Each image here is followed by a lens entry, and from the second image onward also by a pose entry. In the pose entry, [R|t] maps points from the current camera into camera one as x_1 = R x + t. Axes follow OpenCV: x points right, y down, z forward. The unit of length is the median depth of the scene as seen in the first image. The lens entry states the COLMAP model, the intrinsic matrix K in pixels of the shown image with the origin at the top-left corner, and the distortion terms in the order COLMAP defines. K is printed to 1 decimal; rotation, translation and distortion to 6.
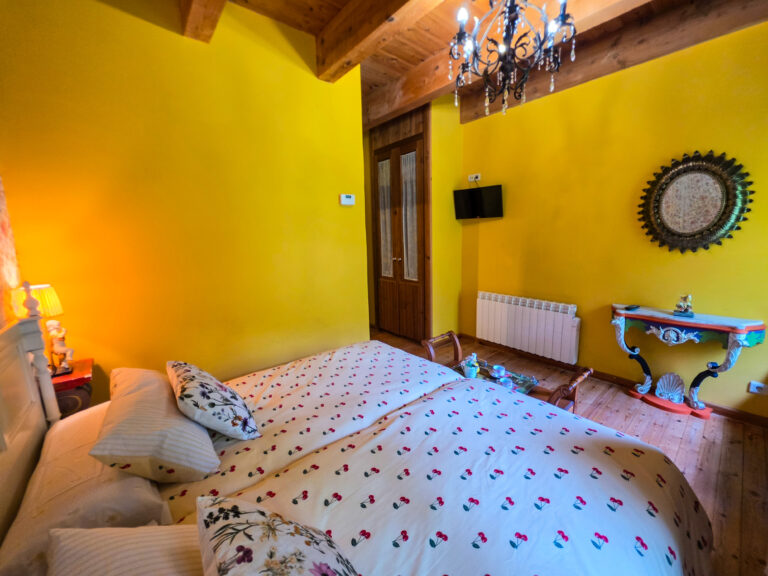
lens RADIAL K [[310.6, 0, 377.5], [0, 310.6, 285.0], [0, 0, 1]] dist [-0.005672, 0.000150]
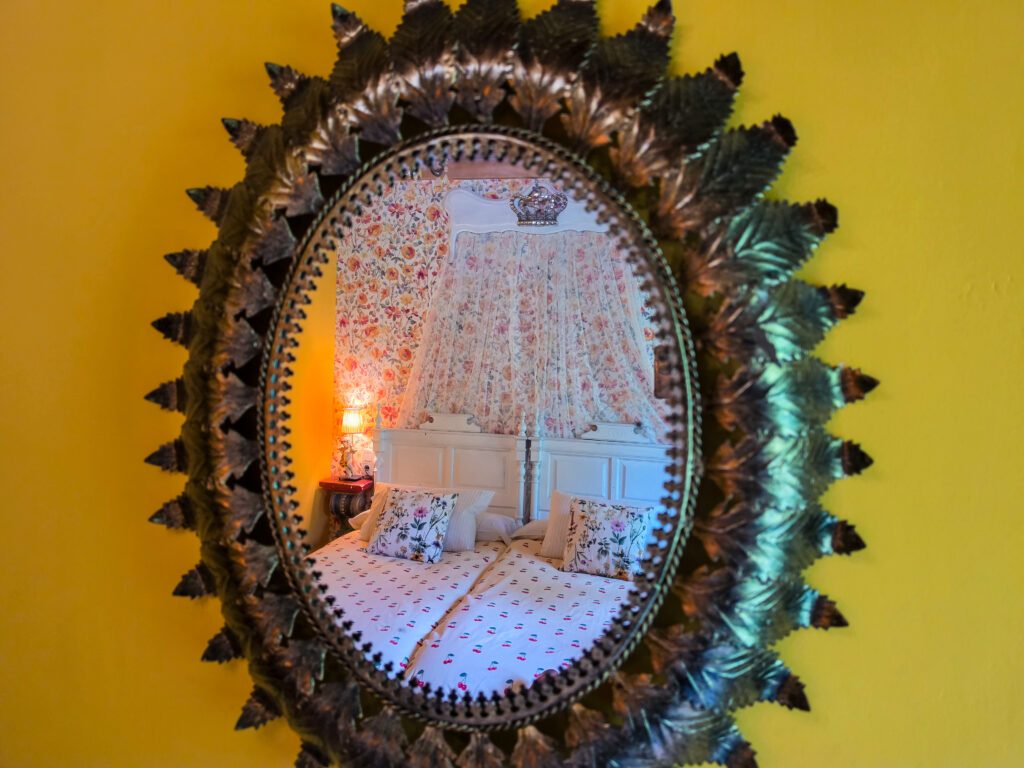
lens RADIAL K [[724.0, 0, 511.9], [0, 724.0, 389.5], [0, 0, 1]] dist [0.031439, -0.033769]
pose [[0.782982, 0.031603, 0.621241, 0.926506], [0.035638, 0.994789, -0.095522, -0.269860], [-0.621023, 0.096931, 0.777776, 0.845889]]
